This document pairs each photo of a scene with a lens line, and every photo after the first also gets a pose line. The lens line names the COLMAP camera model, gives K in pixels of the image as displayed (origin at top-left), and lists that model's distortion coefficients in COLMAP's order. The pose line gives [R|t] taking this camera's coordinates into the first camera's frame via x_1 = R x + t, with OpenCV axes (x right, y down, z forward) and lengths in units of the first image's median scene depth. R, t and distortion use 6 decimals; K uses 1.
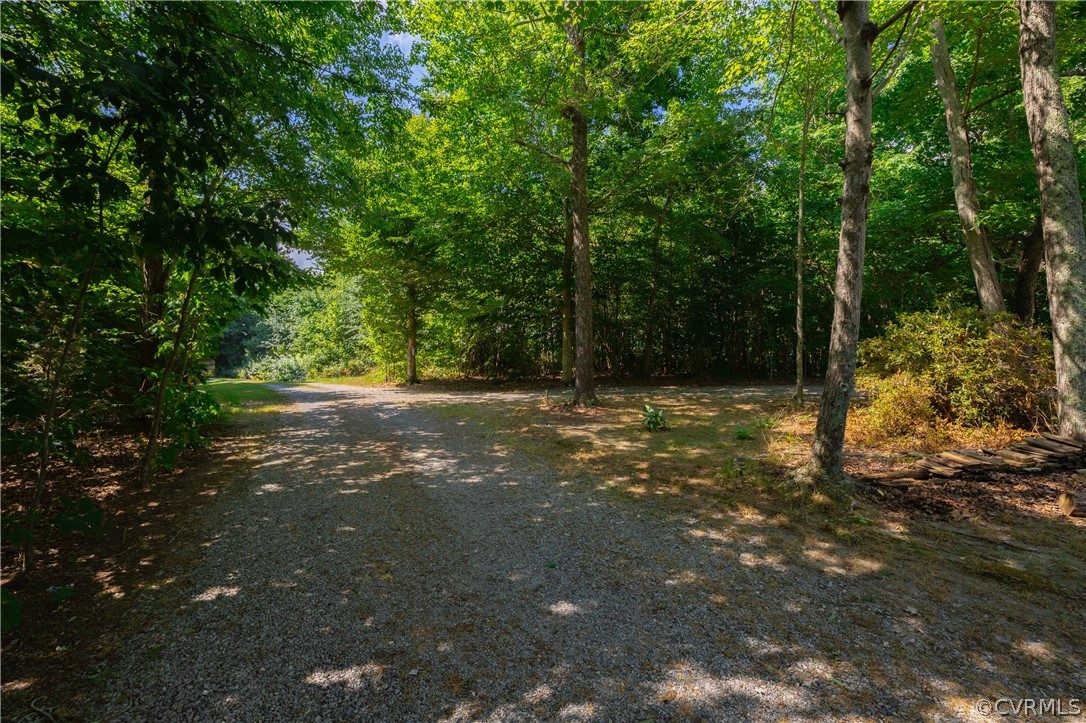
lens RADIAL K [[503.8, 0, 541.4], [0, 503.8, 361.0], [0, 0, 1]] dist [0.000871, 0.000019]
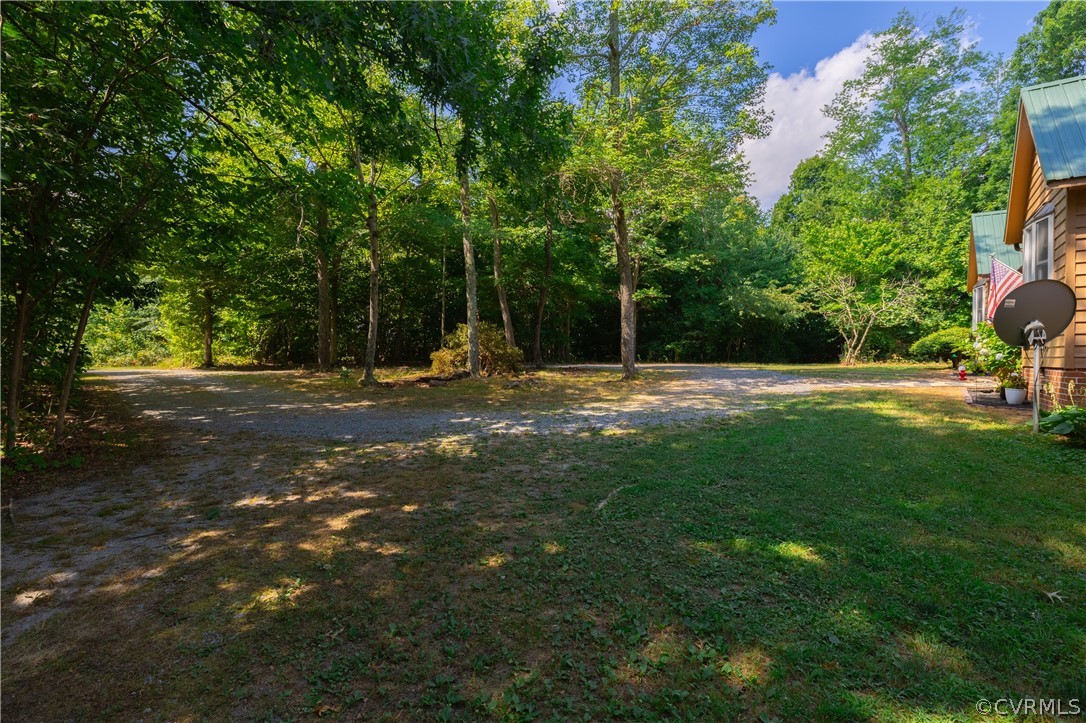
lens RADIAL K [[539.9, 0, 545.8], [0, 539.9, 359.4], [0, 0, 1]] dist [0.000632, -0.000099]
pose [[0.954193, 0.009138, 0.299051, 0.119216], [-0.007943, 0.999955, -0.005211, 0.022520], [-0.299086, 0.002597, 0.954223, -0.443180]]
